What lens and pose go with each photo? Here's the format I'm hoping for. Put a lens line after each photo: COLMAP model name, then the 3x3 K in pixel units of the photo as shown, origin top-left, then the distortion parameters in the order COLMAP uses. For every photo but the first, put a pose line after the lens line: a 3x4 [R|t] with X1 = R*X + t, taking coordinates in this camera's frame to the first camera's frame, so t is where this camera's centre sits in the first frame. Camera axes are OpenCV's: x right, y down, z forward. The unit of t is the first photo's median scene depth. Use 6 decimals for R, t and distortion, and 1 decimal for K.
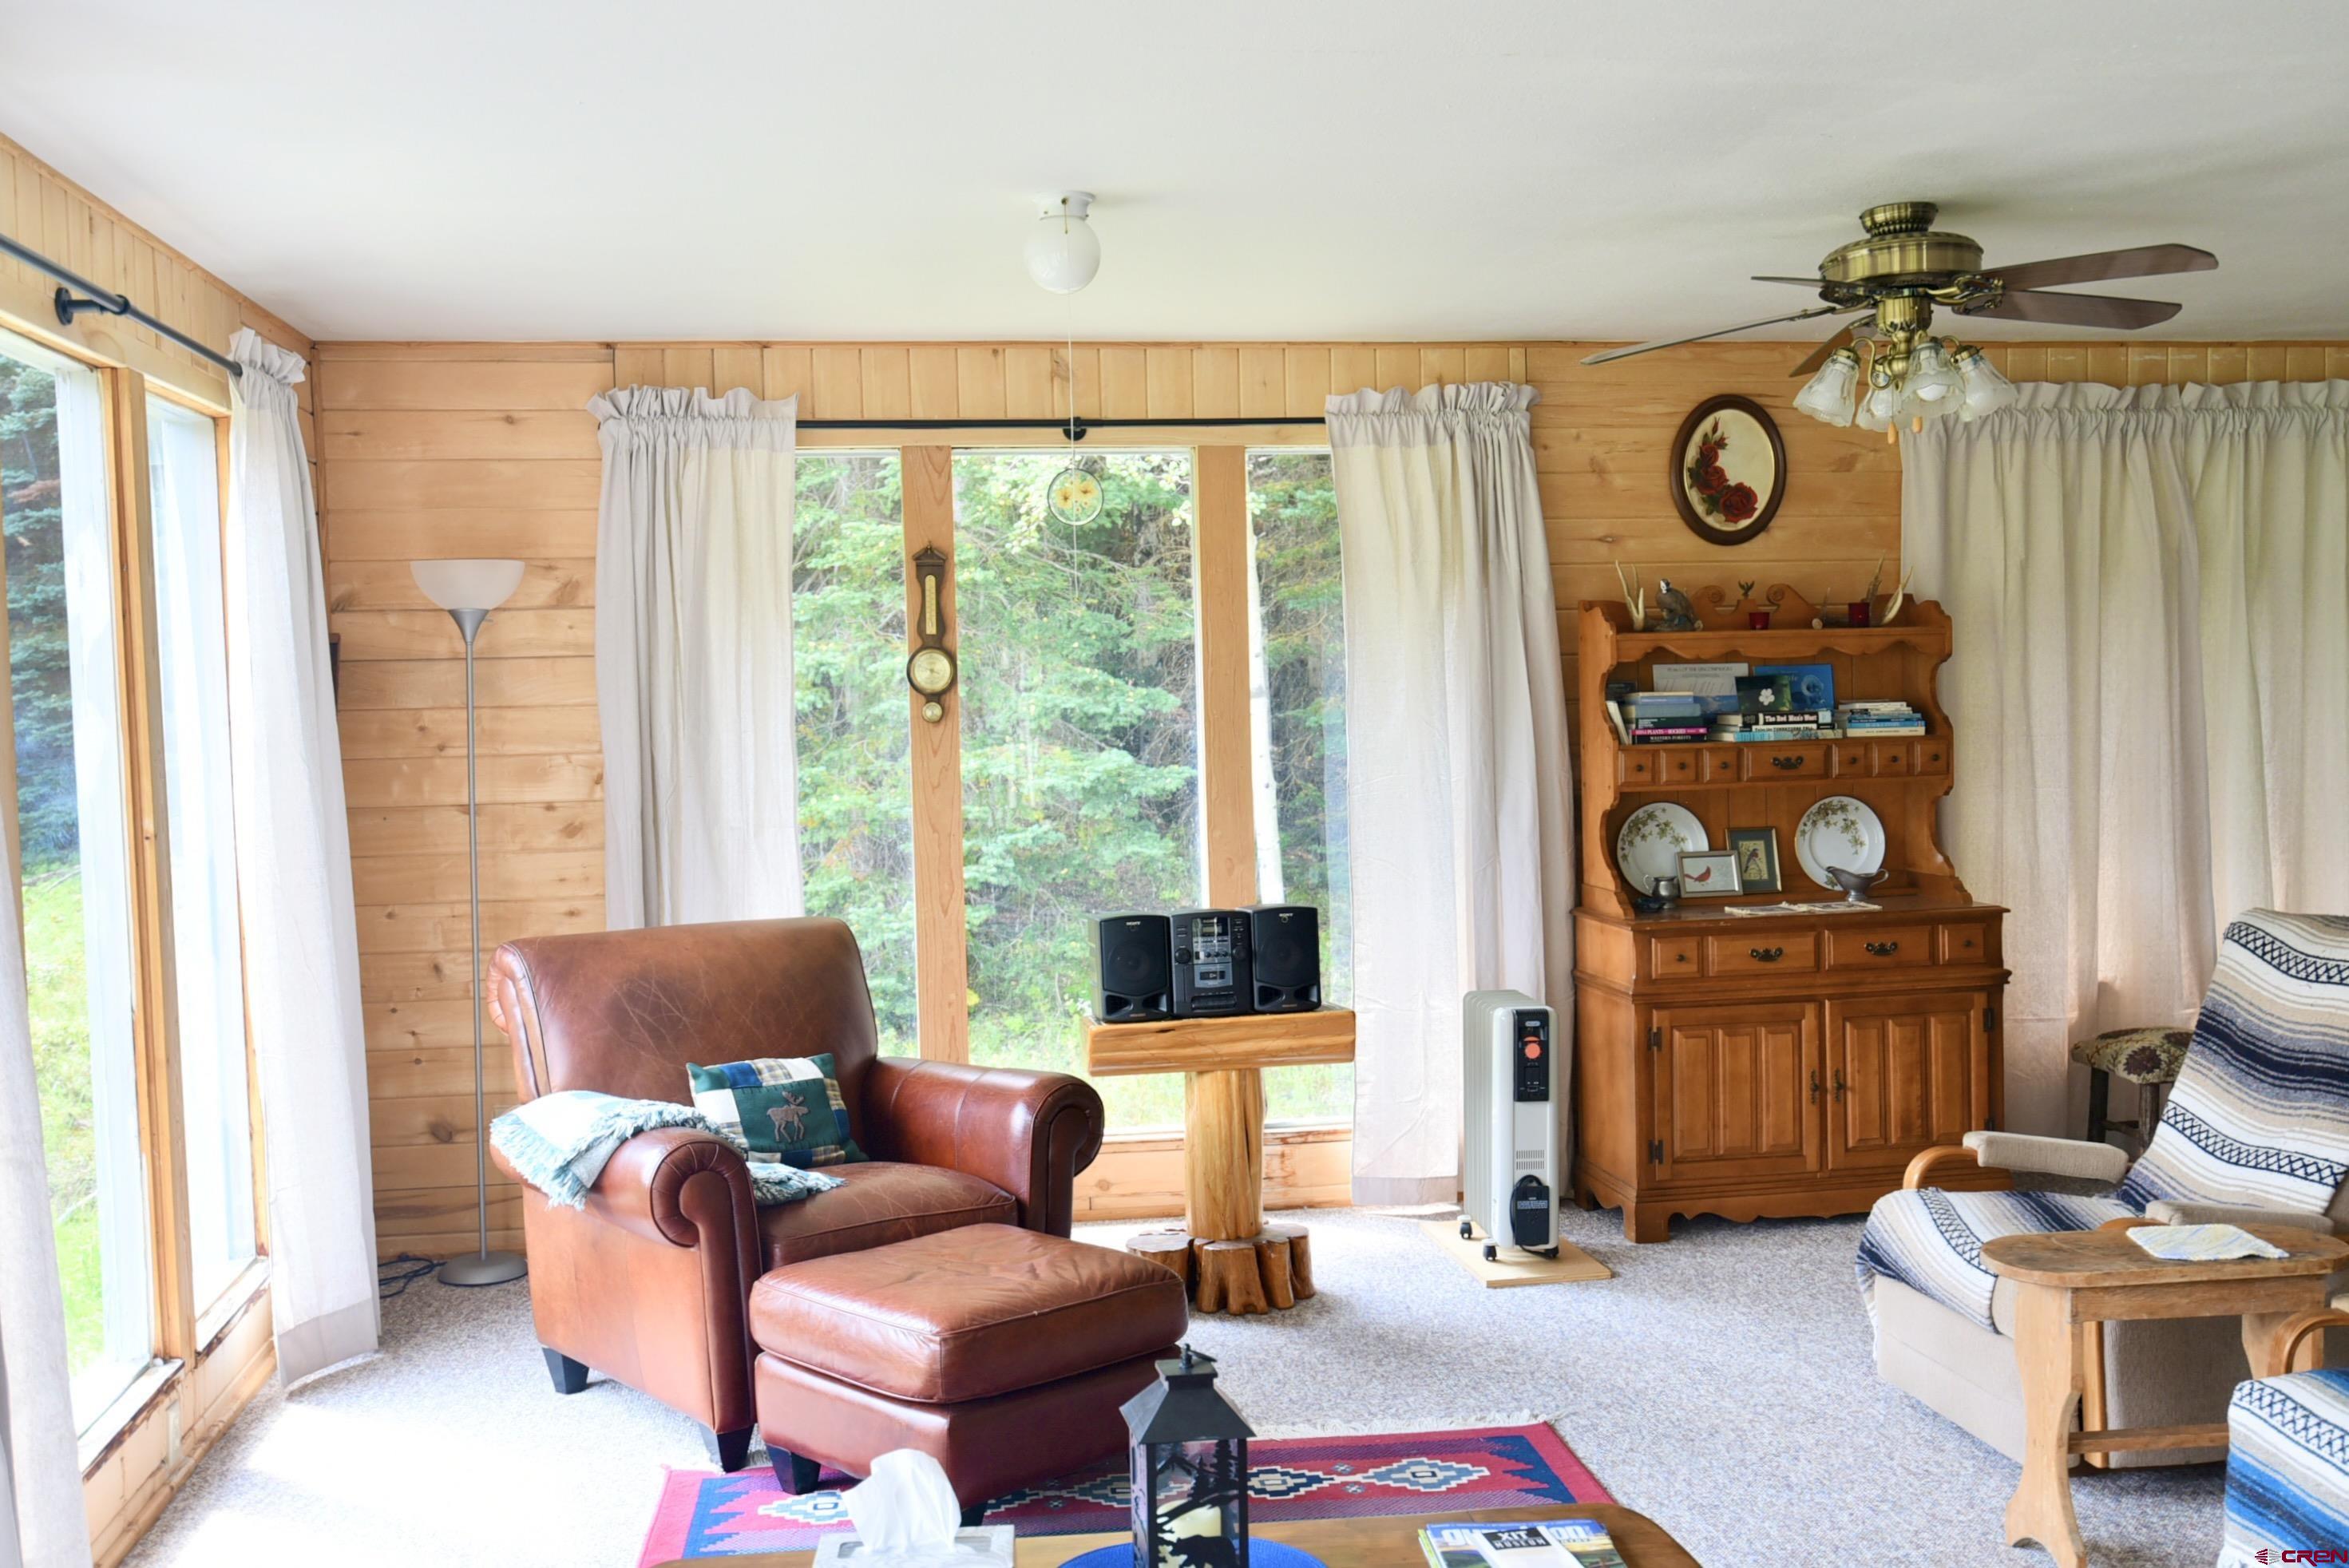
lens RADIAL K [[2336.4, 0, 1174.5], [0, 2336.4, 784.0], [0, 0, 1]] dist [-0.029156, -0.027148]
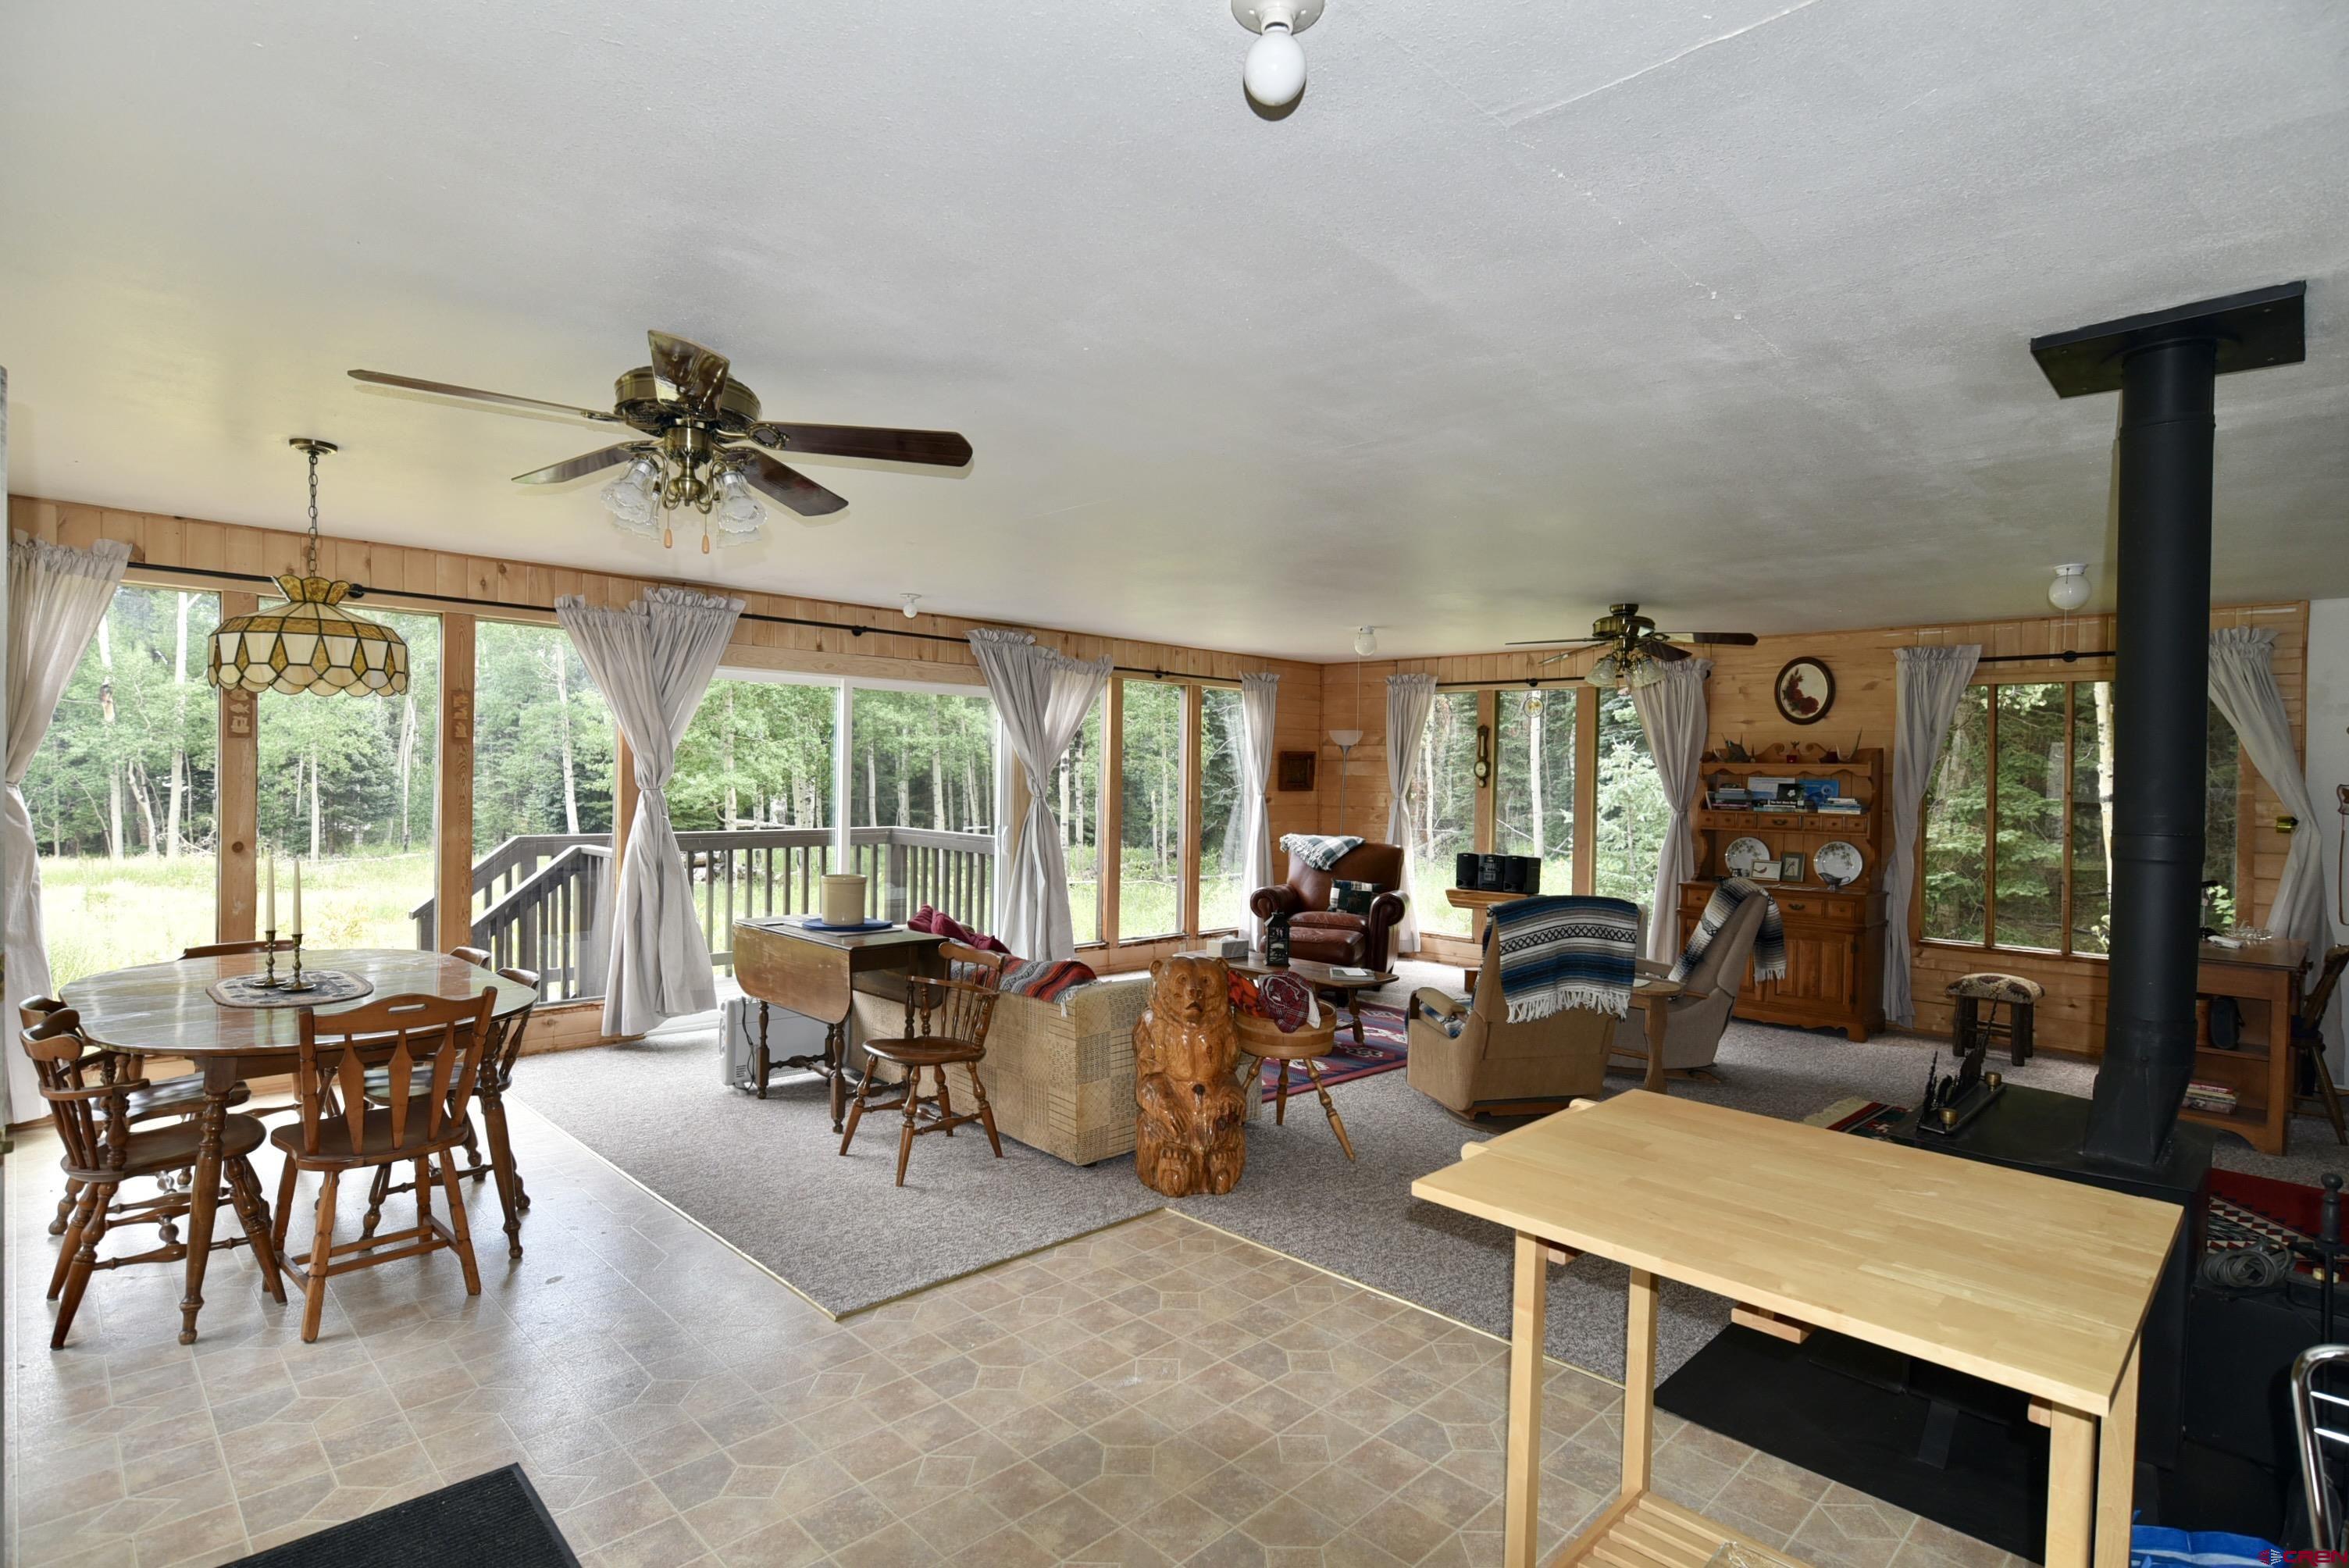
lens RADIAL K [[1142.5, 0, 1174.5], [0, 1142.5, 784.0], [0, 0, 1]] dist [-0.047070, -0.000088]
pose [[0.587833, 0.042164, -0.807883, 0.764978], [-0.072028, 0.997403, -0.000354, -0.003069], [0.805769, 0.058398, 0.589343, -0.108648]]
